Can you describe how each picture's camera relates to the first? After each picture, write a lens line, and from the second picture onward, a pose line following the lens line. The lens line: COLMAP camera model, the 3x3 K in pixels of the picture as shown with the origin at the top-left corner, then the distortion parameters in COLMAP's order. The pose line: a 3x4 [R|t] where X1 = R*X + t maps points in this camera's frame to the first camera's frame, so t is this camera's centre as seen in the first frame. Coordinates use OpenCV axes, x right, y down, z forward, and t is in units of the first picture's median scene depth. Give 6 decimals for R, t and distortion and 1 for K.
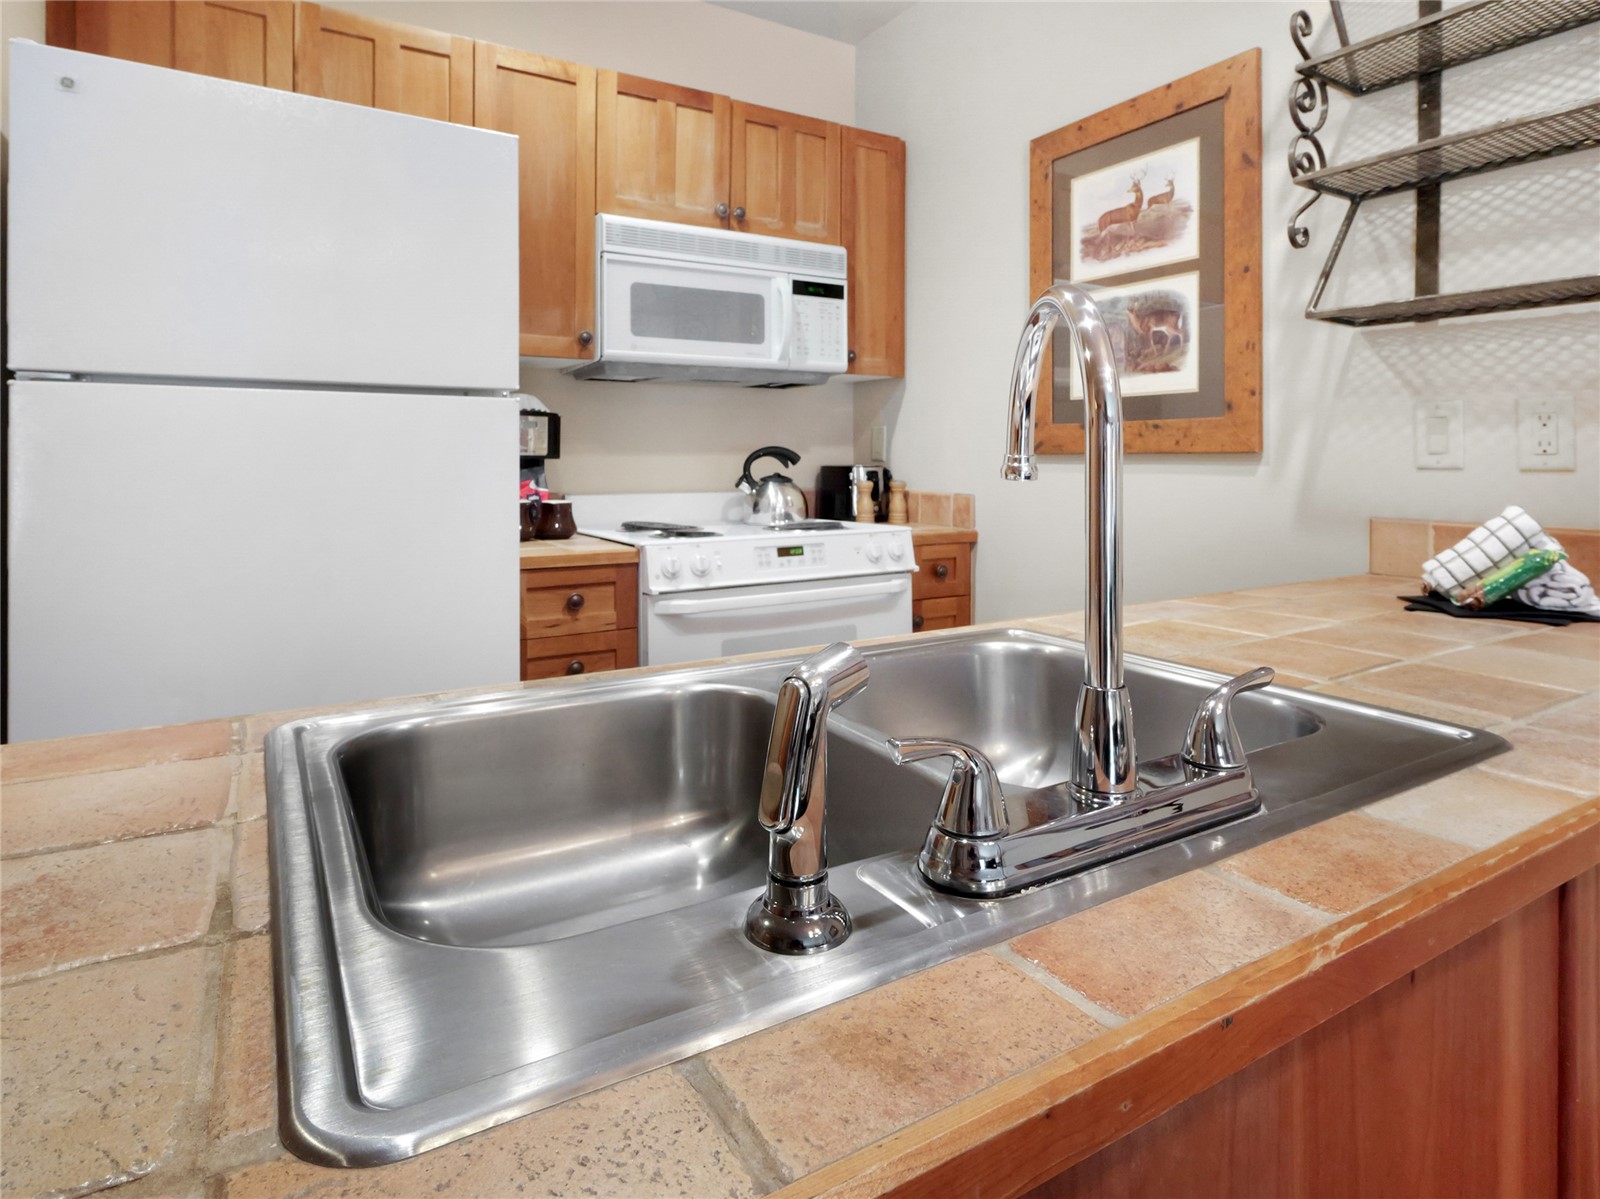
lens RADIAL K [[918.2, 0, 797.7], [0, 918.2, 454.7], [0, 0, 1]] dist [0.000382, -0.001188]
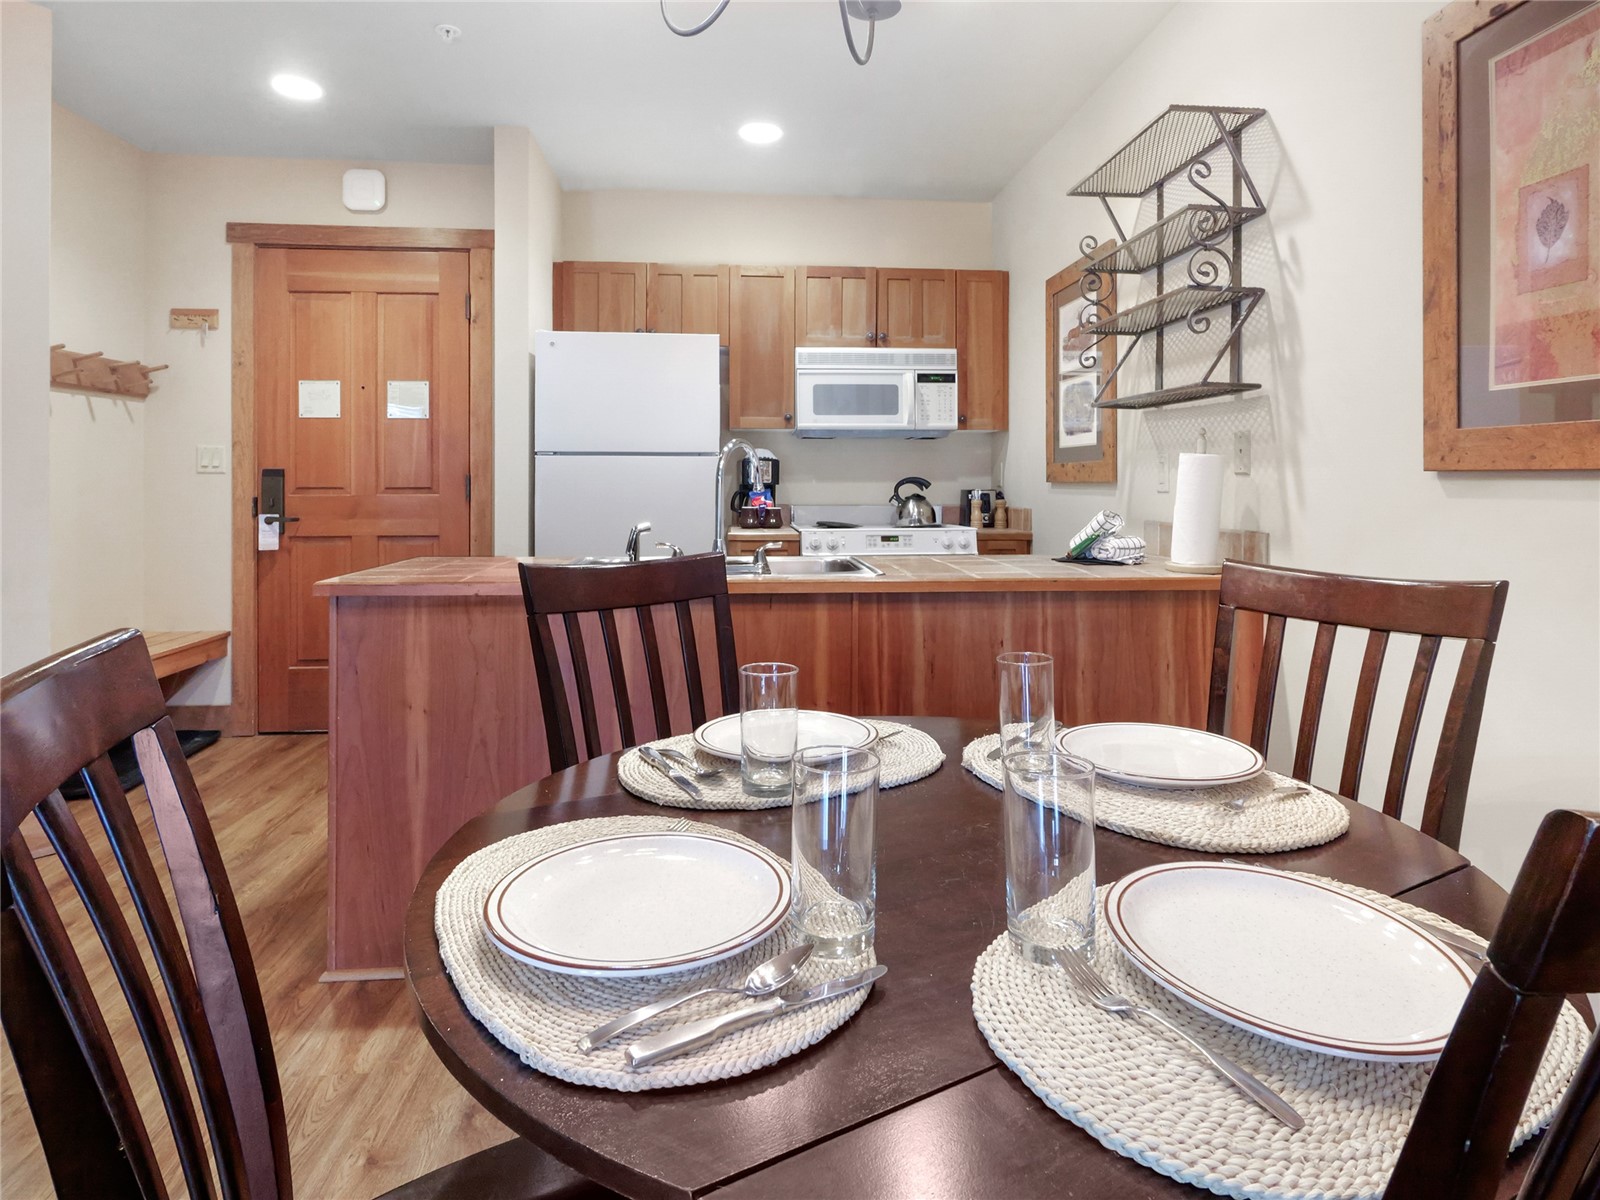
lens RADIAL K [[980.9, 0, 817.1], [0, 980.9, 496.5], [0, 0, 1]] dist [0.022867, -0.000762]
pose [[0.891470, 0.009825, -0.452974, 0.678703], [-0.001841, 0.999835, 0.018064, -0.006431], [0.453077, -0.015269, 0.891341, -0.678111]]
